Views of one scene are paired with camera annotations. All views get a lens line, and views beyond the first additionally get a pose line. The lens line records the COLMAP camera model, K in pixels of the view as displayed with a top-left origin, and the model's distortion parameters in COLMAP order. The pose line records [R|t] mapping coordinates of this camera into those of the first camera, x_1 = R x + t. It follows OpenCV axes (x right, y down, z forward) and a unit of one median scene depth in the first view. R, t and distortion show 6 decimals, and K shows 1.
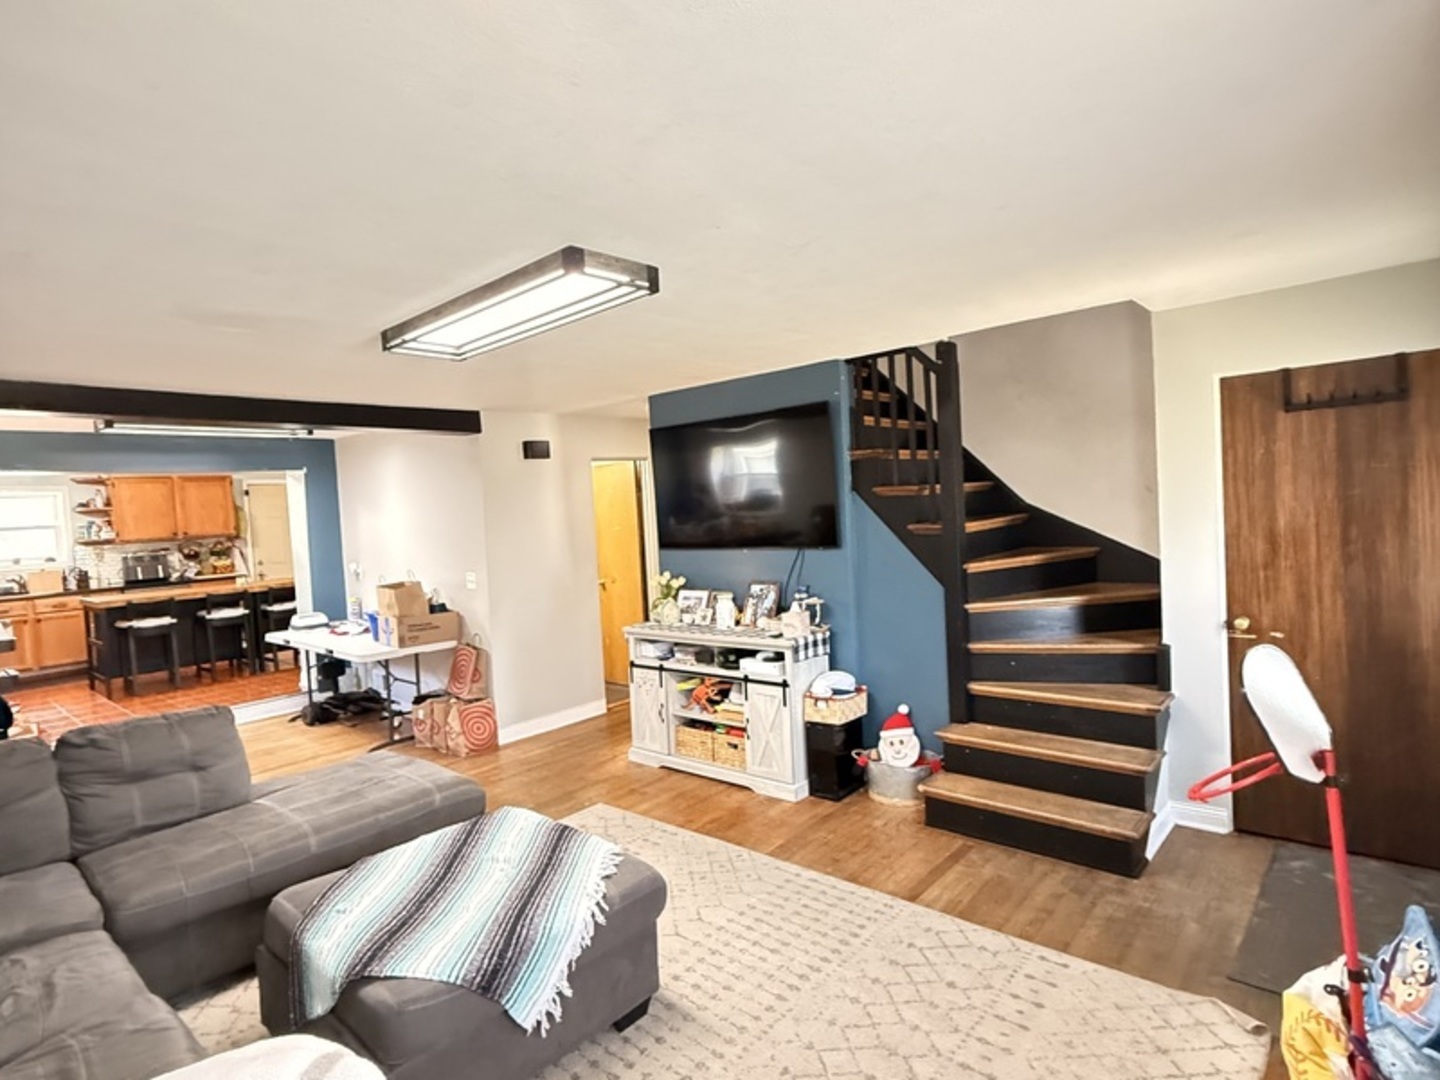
lens RADIAL K [[771.8, 0, 718.2], [0, 771.8, 536.3], [0, 0, 1]] dist [-0.001296, 0.000237]
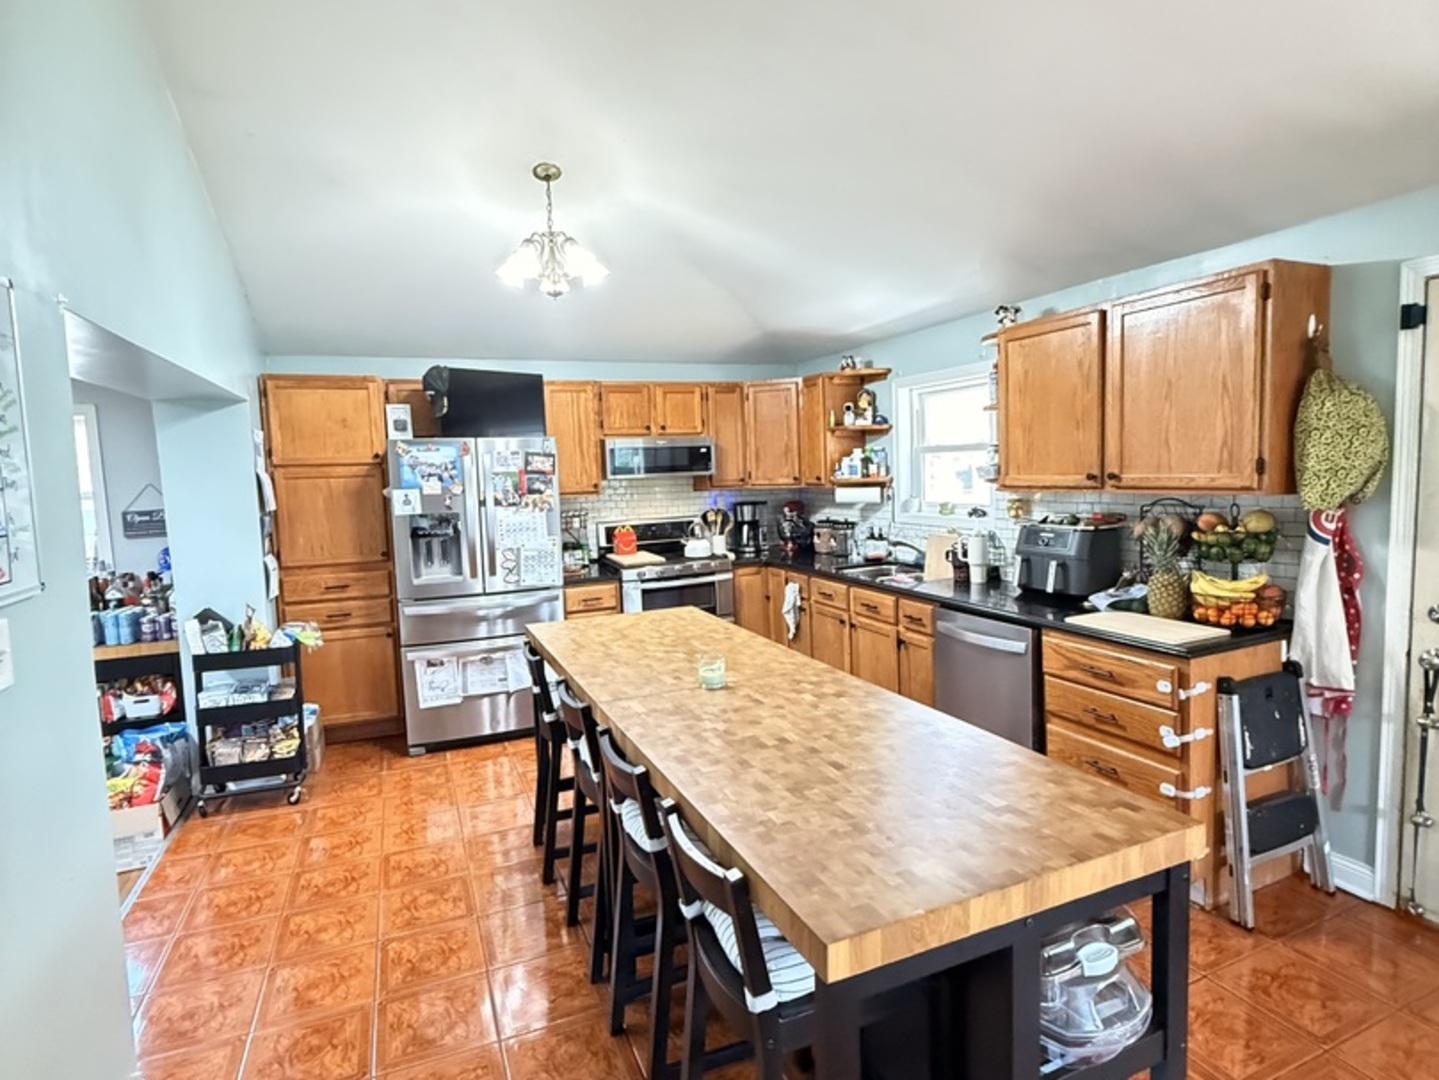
lens RADIAL K [[771.3, 0, 715.8], [0, 771.3, 535.5], [0, 0, 1]] dist [-0.001296, 0.000237]
pose [[-0.423987, 0.153803, -0.892513, -0.296206], [0.025002, 0.987087, 0.158223, -0.032497], [0.905323, 0.044770, -0.422358, 0.912048]]
